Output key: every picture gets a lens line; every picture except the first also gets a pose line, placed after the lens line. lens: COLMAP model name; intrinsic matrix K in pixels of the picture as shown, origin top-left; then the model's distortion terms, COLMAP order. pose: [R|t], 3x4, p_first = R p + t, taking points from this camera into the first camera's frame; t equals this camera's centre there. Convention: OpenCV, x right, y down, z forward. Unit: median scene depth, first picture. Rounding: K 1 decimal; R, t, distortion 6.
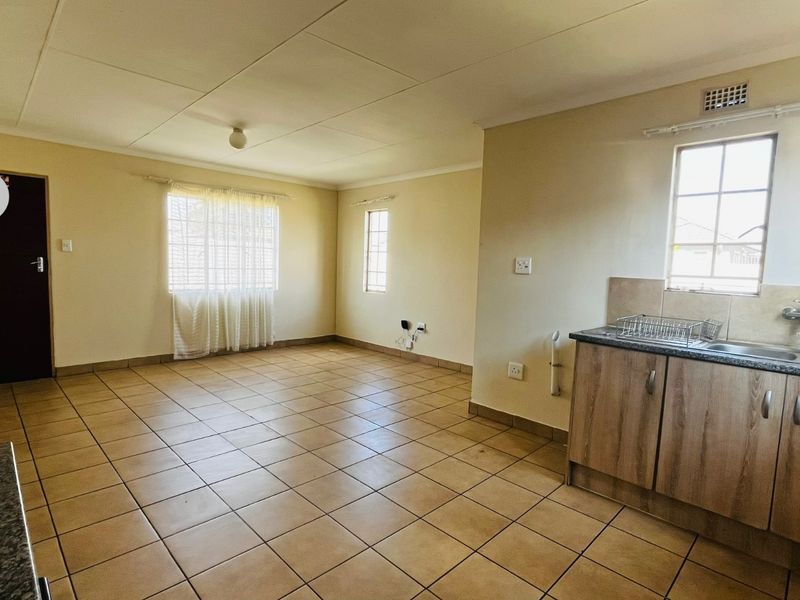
lens RADIAL K [[431.5, 0, 397.4], [0, 431.5, 298.6], [0, 0, 1]] dist [0.001277, 0.000832]
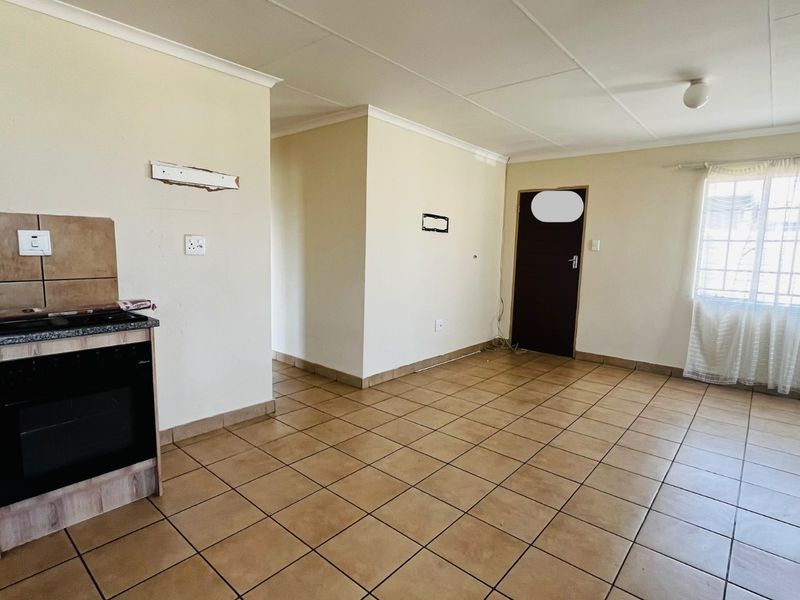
lens RADIAL K [[431.5, 0, 398.4], [0, 431.5, 301.4], [0, 0, 1]] dist [0.001277, 0.000832]
pose [[0.083000, 0.099275, -0.991592, 0.285875], [-0.105938, 0.990266, 0.090275, -0.024390], [0.990903, 0.097554, 0.092709, 0.371559]]
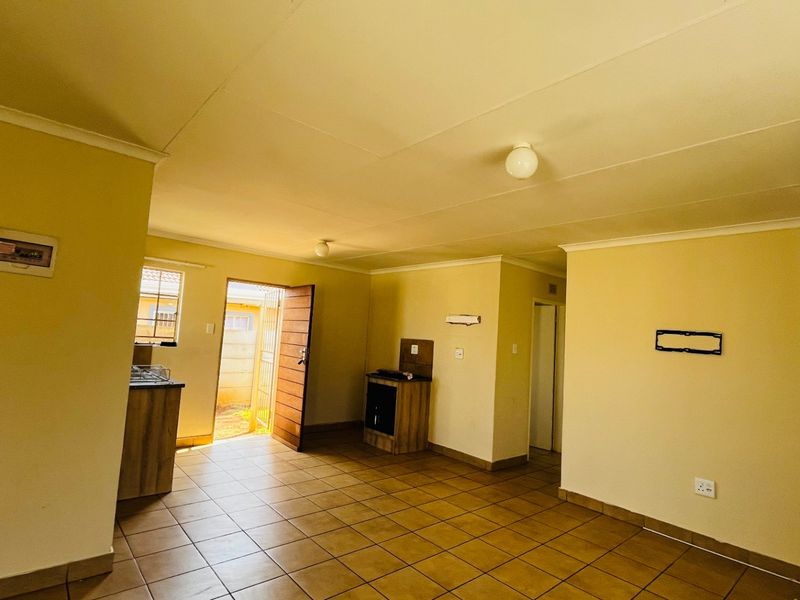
lens RADIAL K [[431.5, 0, 398.7], [0, 431.5, 300.4], [0, 0, 1]] dist [0.001277, 0.000832]
pose [[-0.993694, -0.091677, 0.064561, -0.210444], [-0.091757, 0.995780, 0.001726, -0.140754], [-0.064446, -0.004209, -0.997912, 1.259243]]
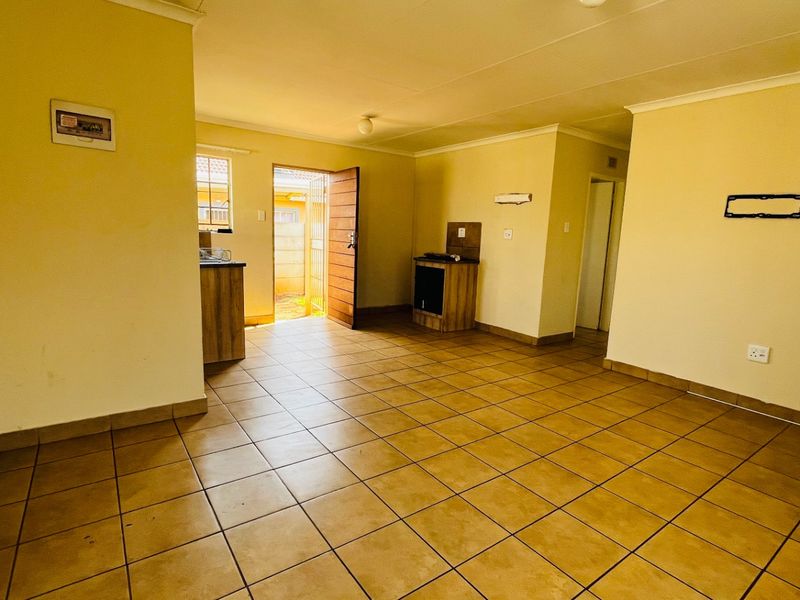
lens RADIAL K [[431.5, 0, 399.1], [0, 431.5, 299.5], [0, 0, 1]] dist [0.001277, 0.000832]
pose [[-0.985552, -0.095076, 0.140173, -0.203309], [-0.059380, 0.969014, 0.239762, -0.102573], [-0.158625, 0.227974, -0.960659, 1.271255]]
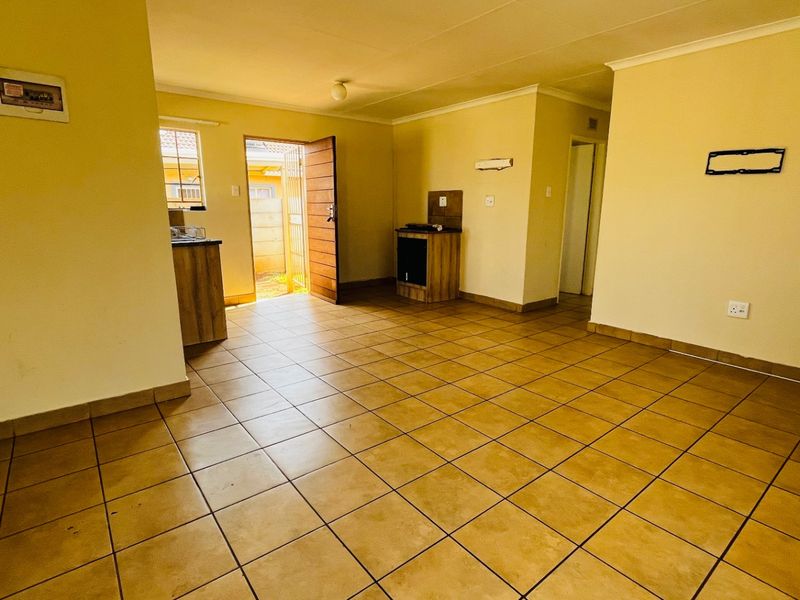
lens RADIAL K [[431.5, 0, 399.0], [0, 431.5, 299.0], [0, 0, 1]] dist [0.001277, 0.000832]
pose [[-0.993348, -0.059632, 0.098504, -0.201685], [-0.028110, 0.955159, 0.294758, -0.095180], [-0.111664, 0.290028, -0.950481, 1.259705]]
